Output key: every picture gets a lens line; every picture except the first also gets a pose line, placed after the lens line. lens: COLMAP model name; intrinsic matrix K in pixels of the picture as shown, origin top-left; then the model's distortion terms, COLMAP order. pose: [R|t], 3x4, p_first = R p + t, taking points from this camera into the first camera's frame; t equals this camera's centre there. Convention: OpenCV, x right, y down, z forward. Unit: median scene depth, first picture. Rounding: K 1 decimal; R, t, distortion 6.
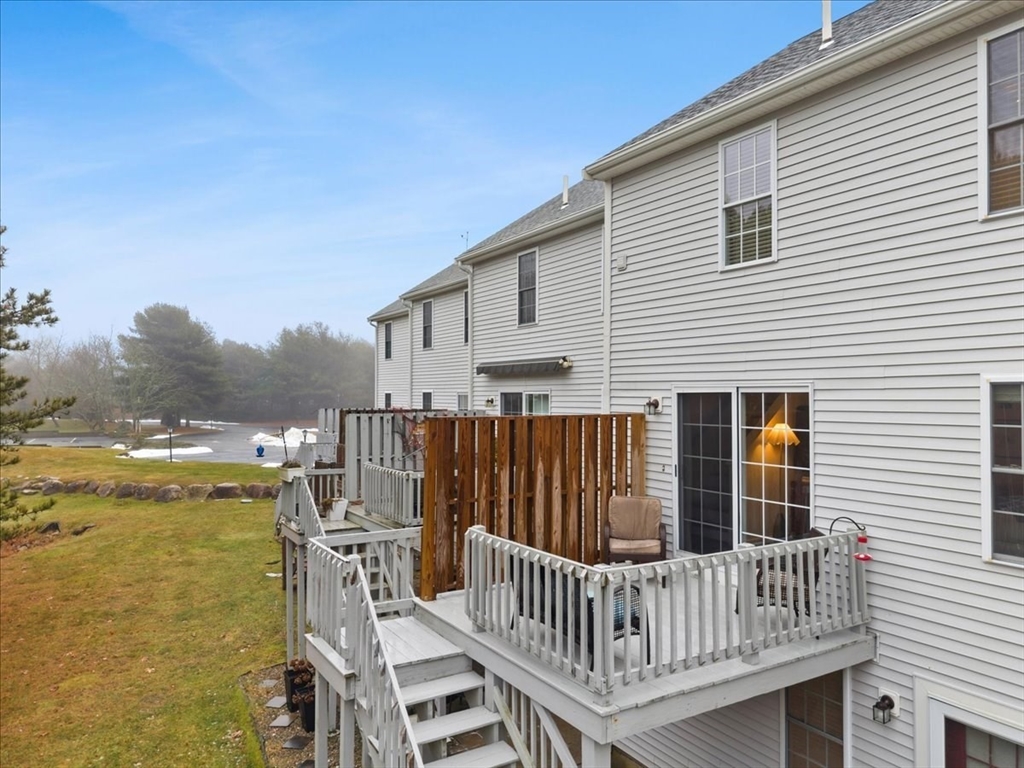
lens RADIAL K [[683.9, 0, 518.1], [0, 683.9, 385.6], [0, 0, 1]] dist [0.055564, -0.058973]
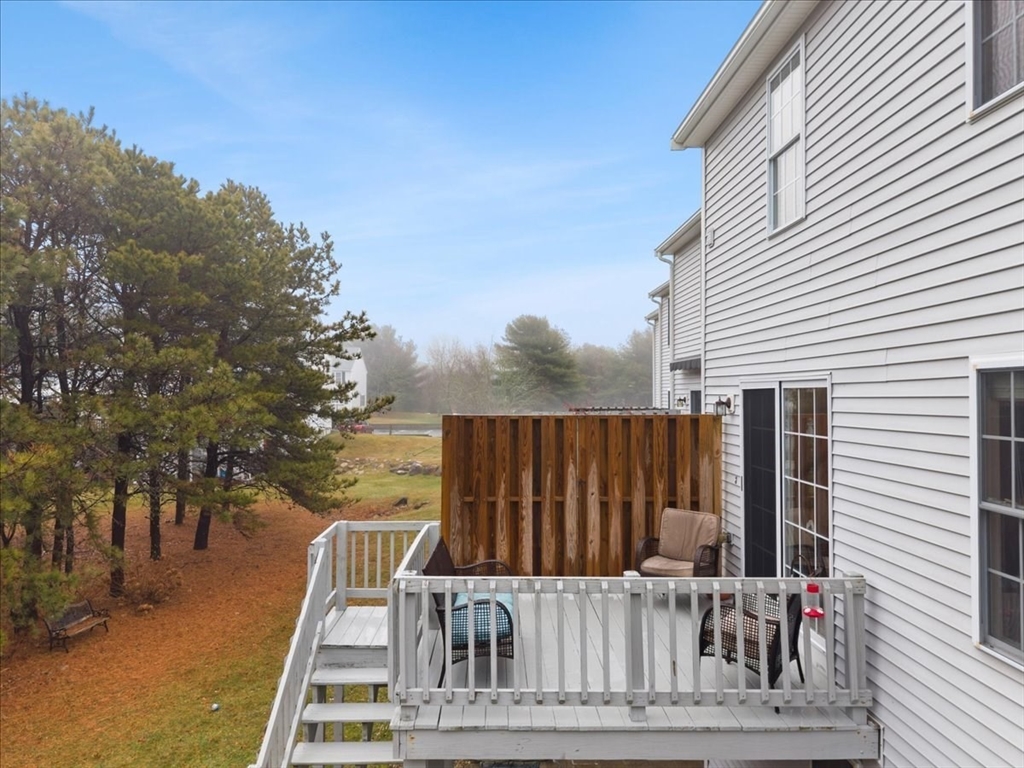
lens RADIAL K [[683.9, 0, 518.1], [0, 683.9, 385.6], [0, 0, 1]] dist [0.055564, -0.058973]
pose [[0.862254, -0.010439, -0.506368, 0.429198], [0.010989, 0.999938, -0.001901, 0.004700], [0.506356, -0.003926, 0.862315, 0.151753]]
